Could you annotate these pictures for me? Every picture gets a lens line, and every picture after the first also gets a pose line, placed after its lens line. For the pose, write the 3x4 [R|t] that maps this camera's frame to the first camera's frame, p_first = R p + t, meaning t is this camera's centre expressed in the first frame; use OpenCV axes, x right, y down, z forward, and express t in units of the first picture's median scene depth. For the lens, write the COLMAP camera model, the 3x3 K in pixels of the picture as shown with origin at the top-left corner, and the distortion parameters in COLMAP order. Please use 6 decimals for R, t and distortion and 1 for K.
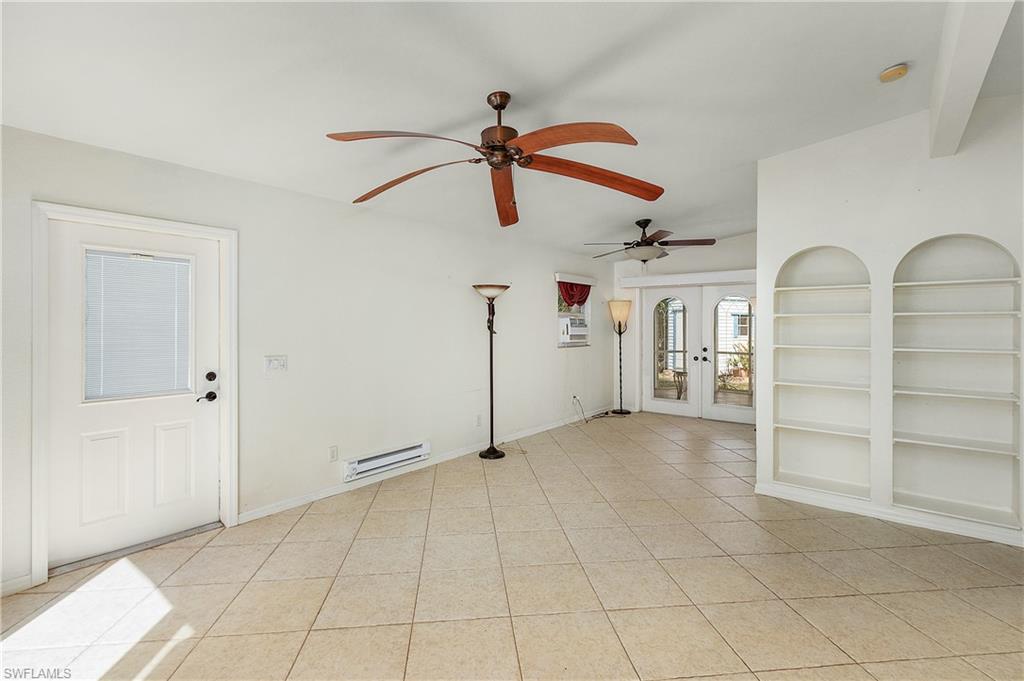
lens RADIAL K [[472.9, 0, 509.6], [0, 472.9, 320.2], [0, 0, 1]] dist [-0.000084, 0.000044]
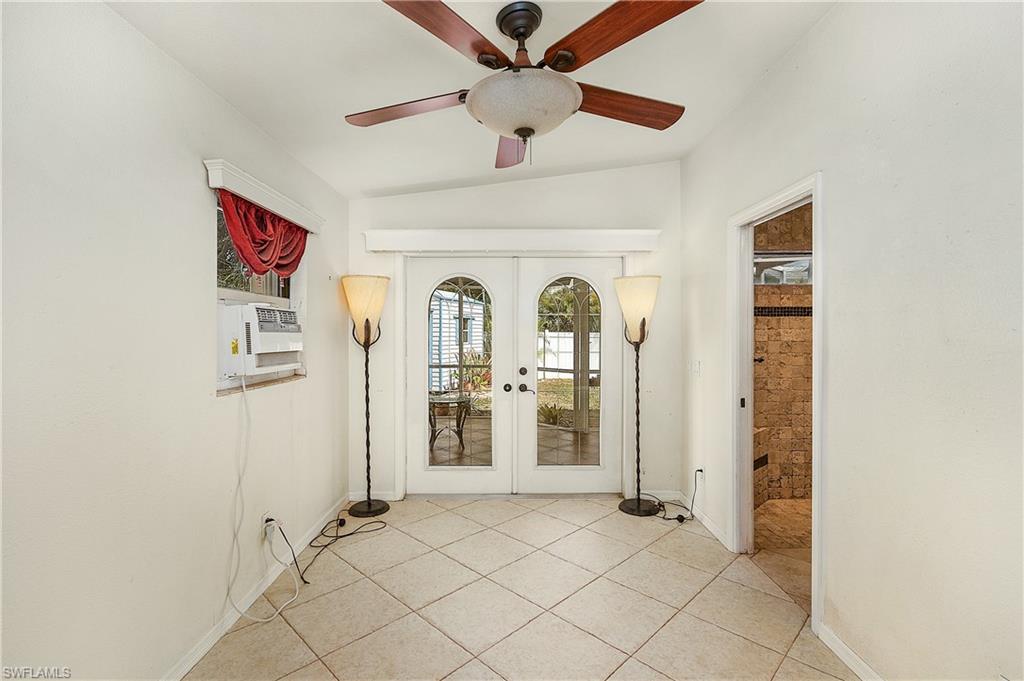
lens RADIAL K [[471.6, 0, 510.0], [0, 471.6, 337.2], [0, 0, 1]] dist [0.000004, -0.000251]
pose [[0.779024, -0.011081, 0.626896, 0.050764], [-0.002762, 0.999773, 0.021104, 0.010107], [-0.626988, -0.018172, 0.778817, 0.573207]]
